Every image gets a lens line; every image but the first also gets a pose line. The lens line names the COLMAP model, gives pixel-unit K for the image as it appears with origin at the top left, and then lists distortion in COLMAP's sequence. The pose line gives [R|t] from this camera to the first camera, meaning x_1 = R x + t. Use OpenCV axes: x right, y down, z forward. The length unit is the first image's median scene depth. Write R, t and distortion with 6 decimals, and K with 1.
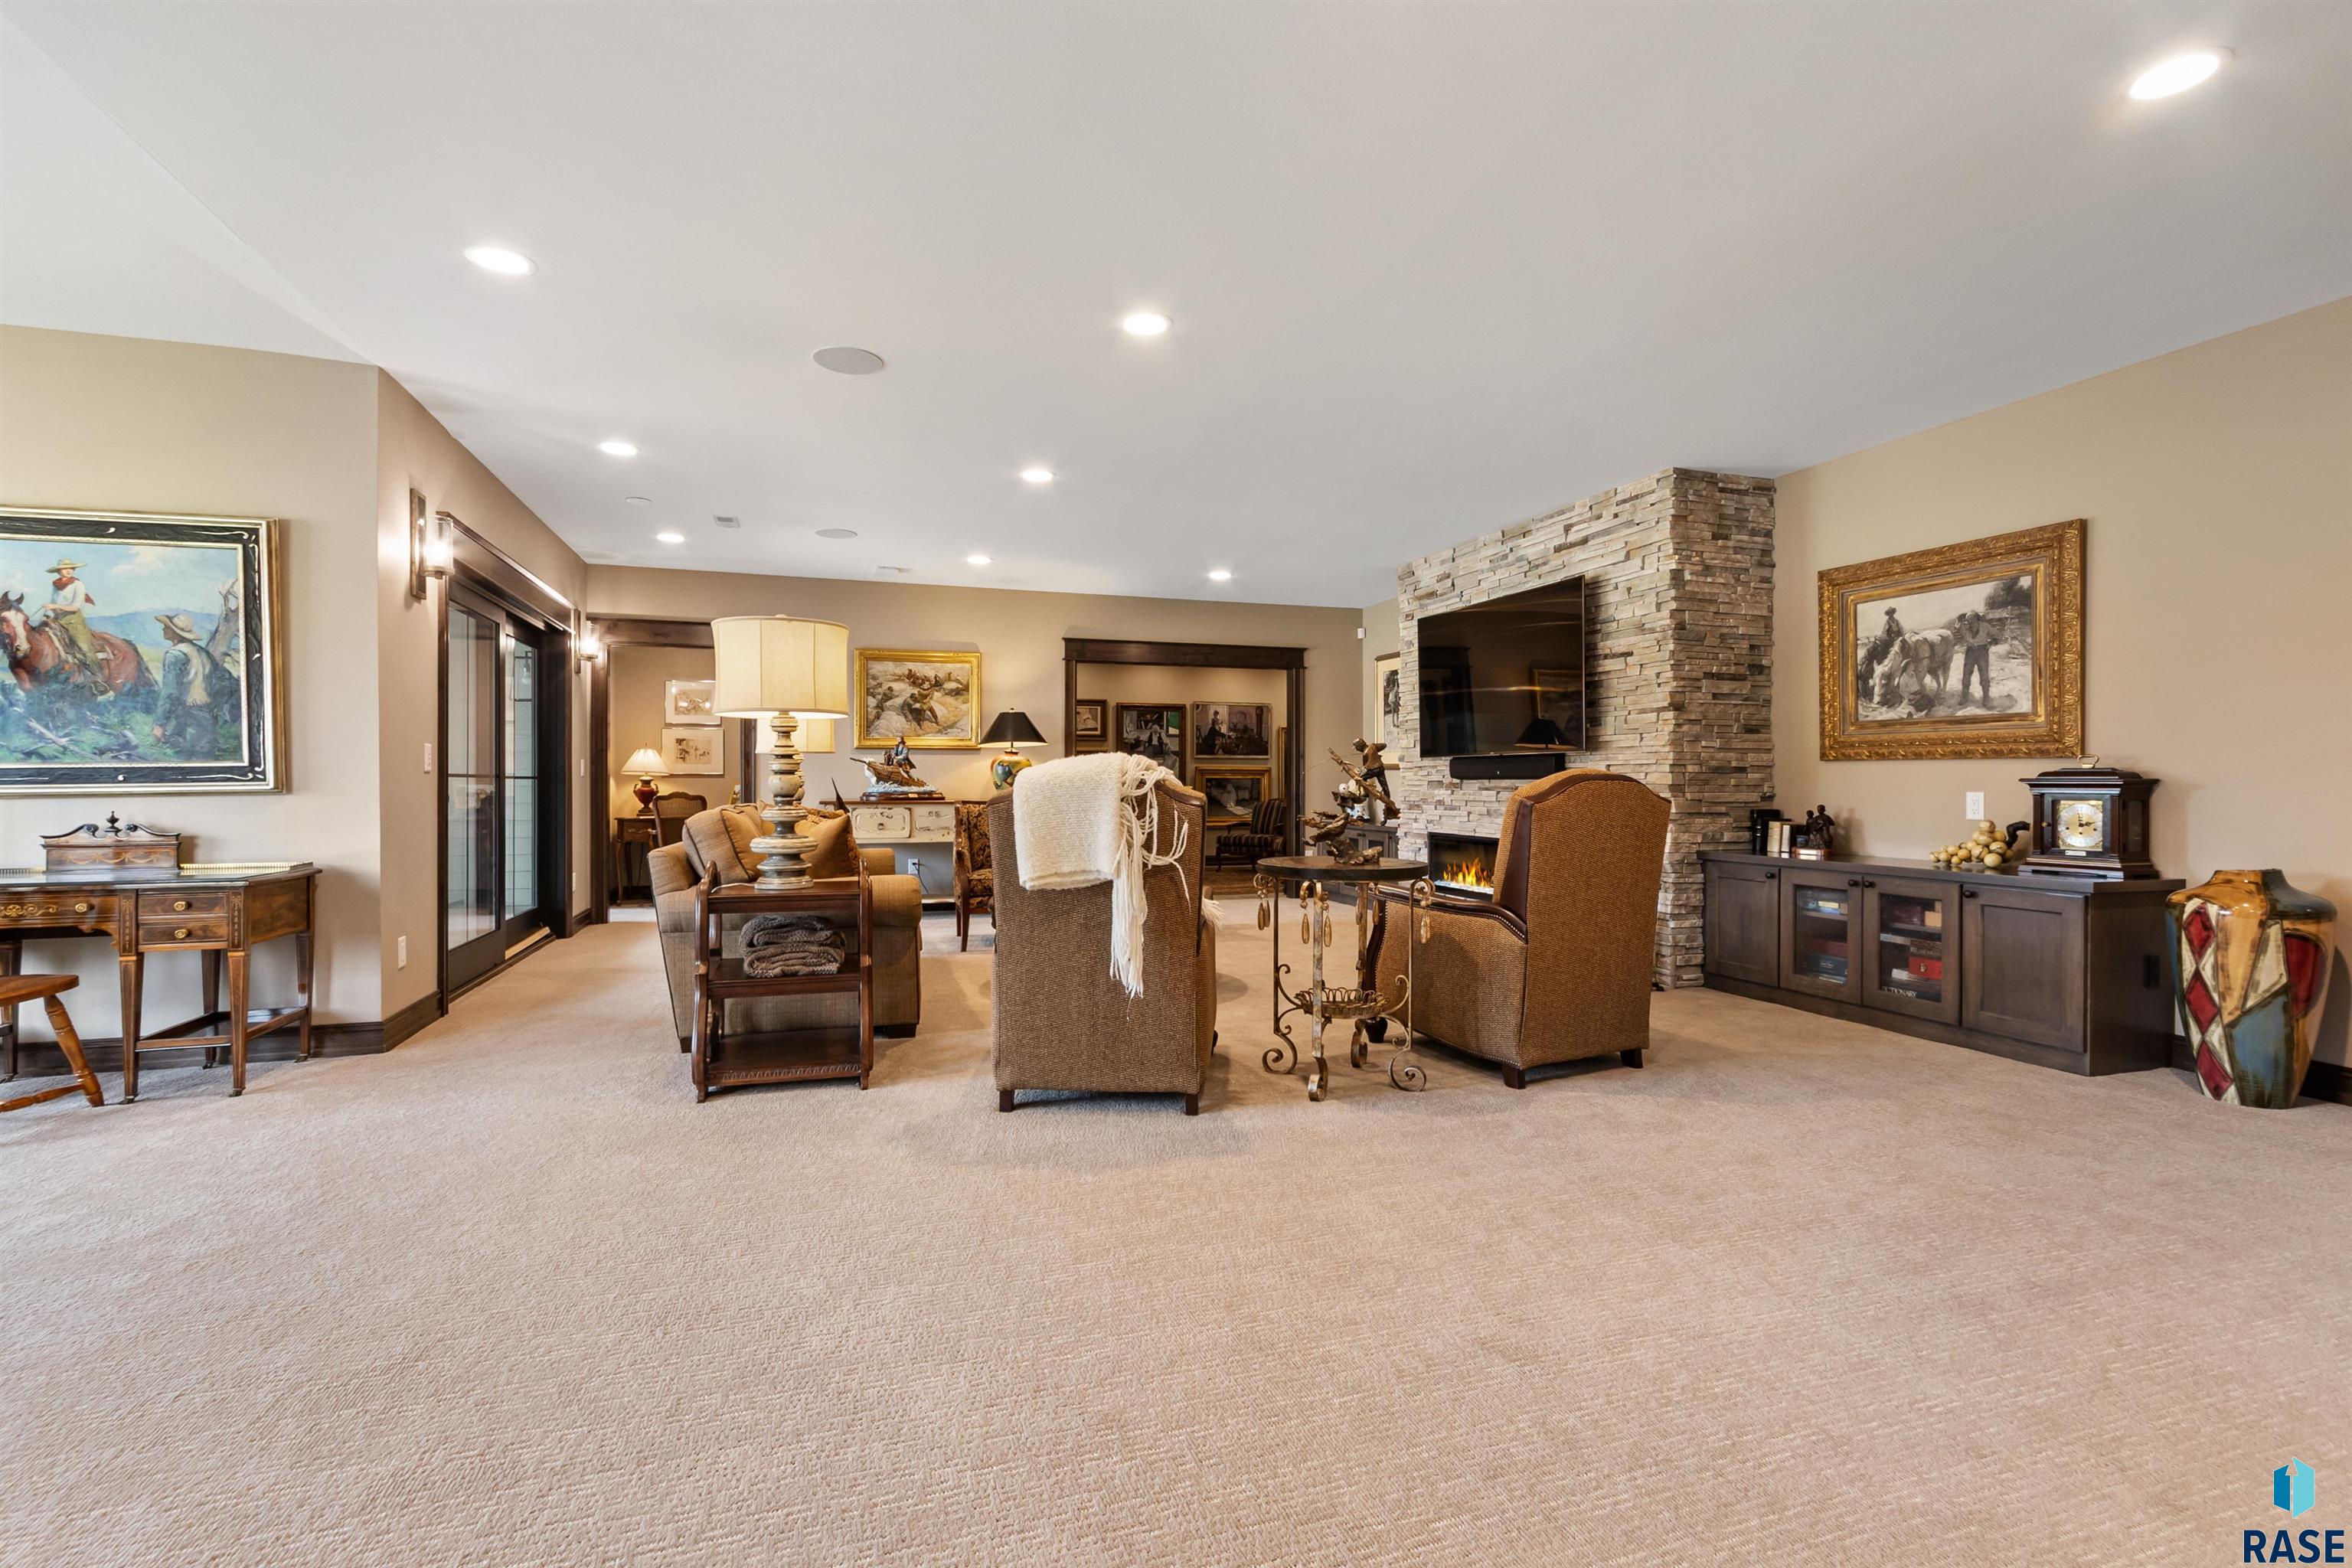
lens RADIAL K [[1075.0, 0, 1169.5], [0, 1075.0, 783.4], [0, 0, 1]] dist [0.012007, -0.004998]
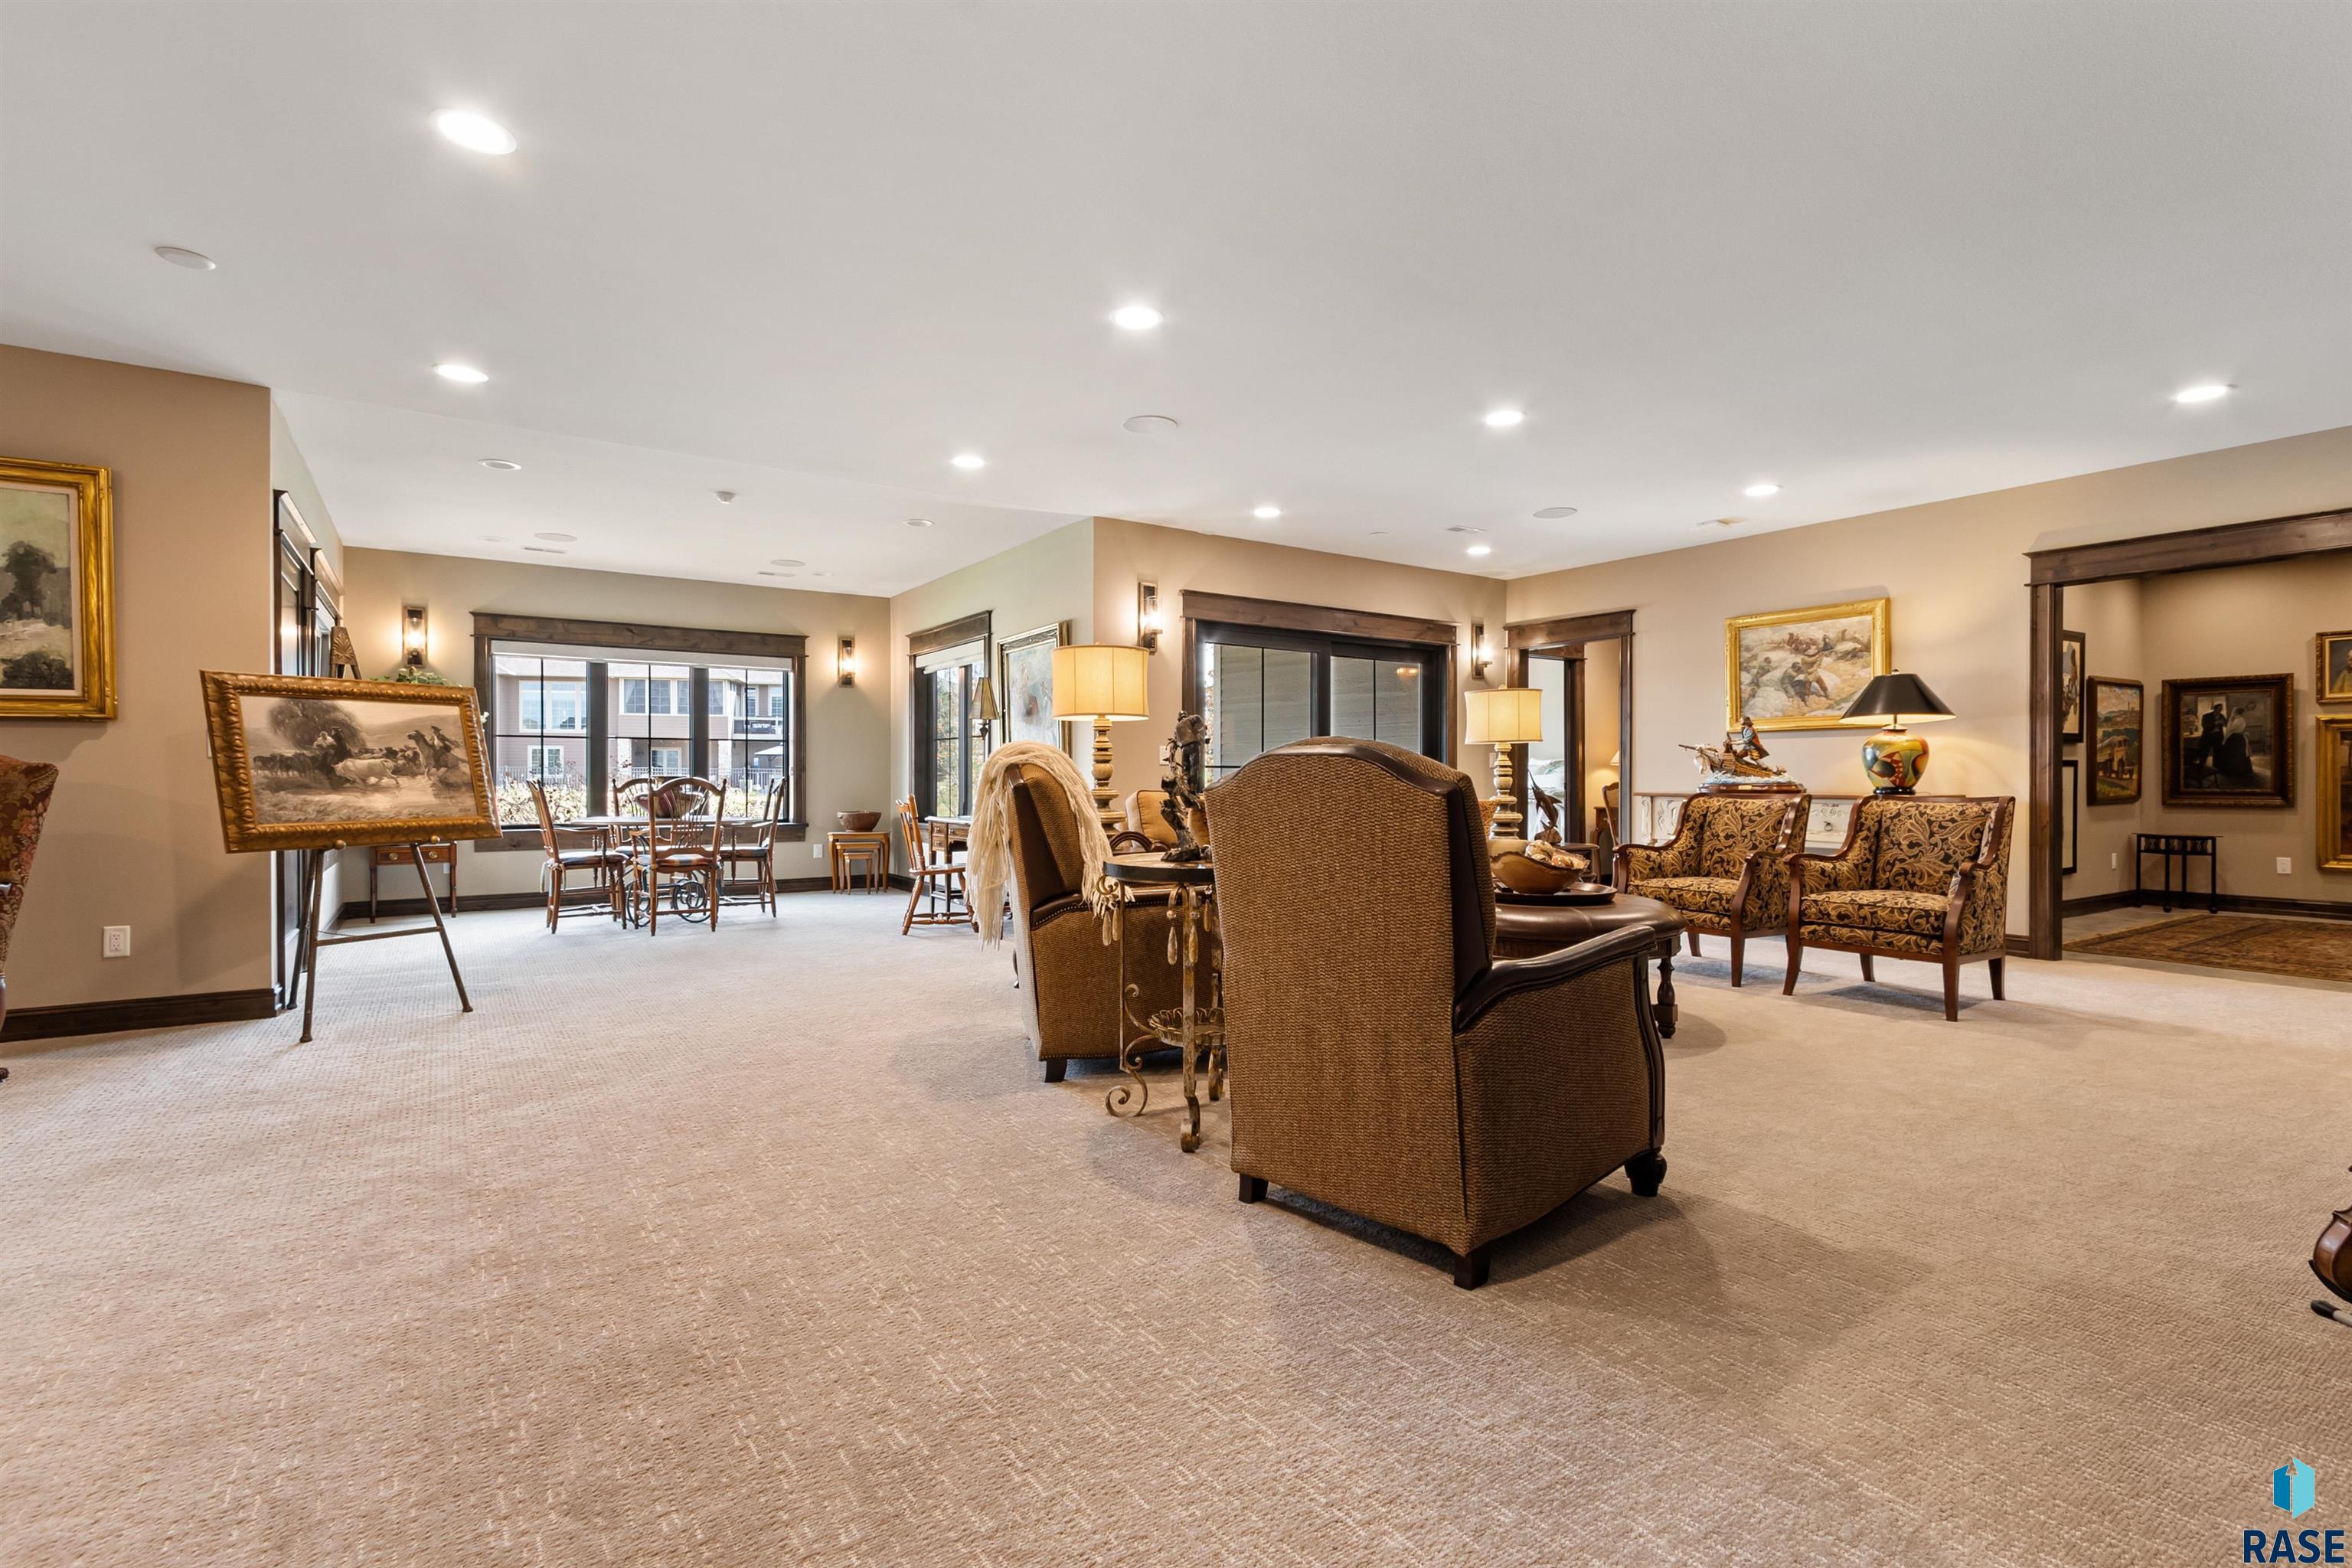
lens RADIAL K [[1075.0, 0, 1172.4], [0, 1075.0, 778.4], [0, 0, 1]] dist [0.012007, -0.004998]
pose [[0.270918, 0.001285, -0.962601, 0.659052], [-0.001659, 0.999998, 0.000867, 0.006303], [0.962601, 0.001362, 0.270920, 0.514485]]
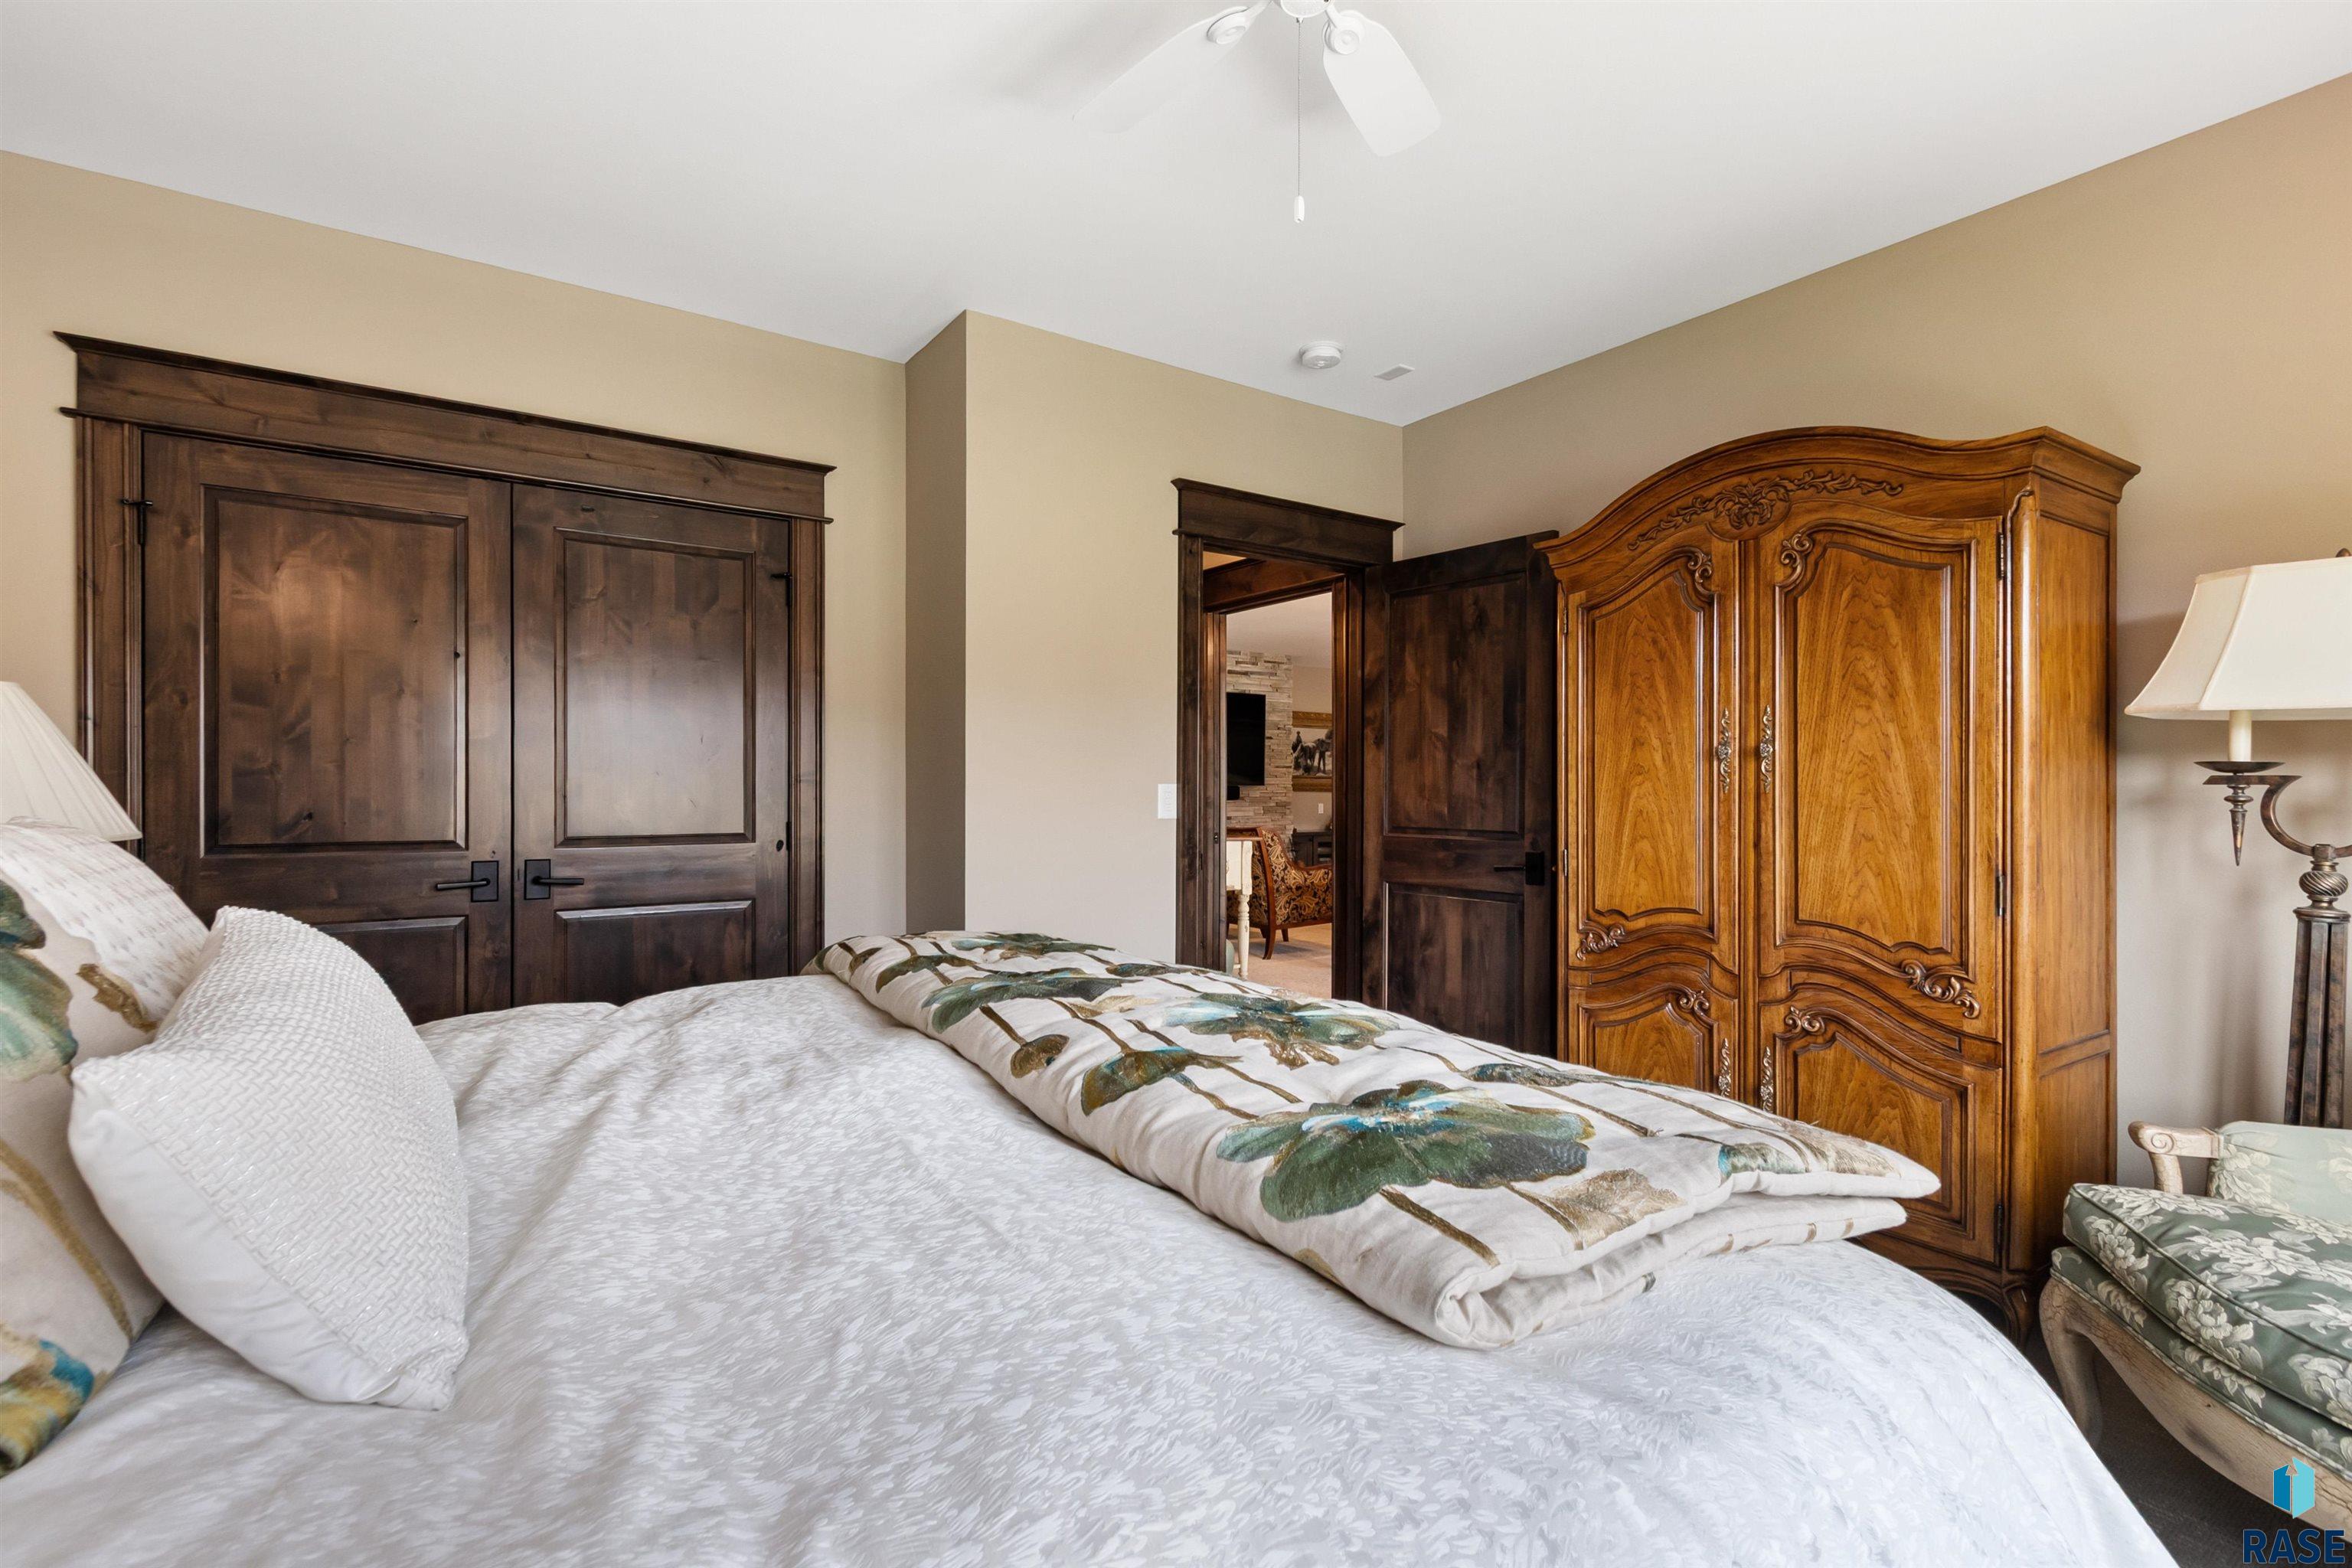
lens RADIAL K [[1075.0, 0, 1173.9], [0, 1075.0, 787.3], [0, 0, 1]] dist [0.012007, -0.004998]
pose [[-0.287306, -0.002215, 0.957836, -1.532507], [-0.003301, 0.999994, 0.001322, -0.030724], [-0.957833, -0.002782, -0.287312, 1.843520]]
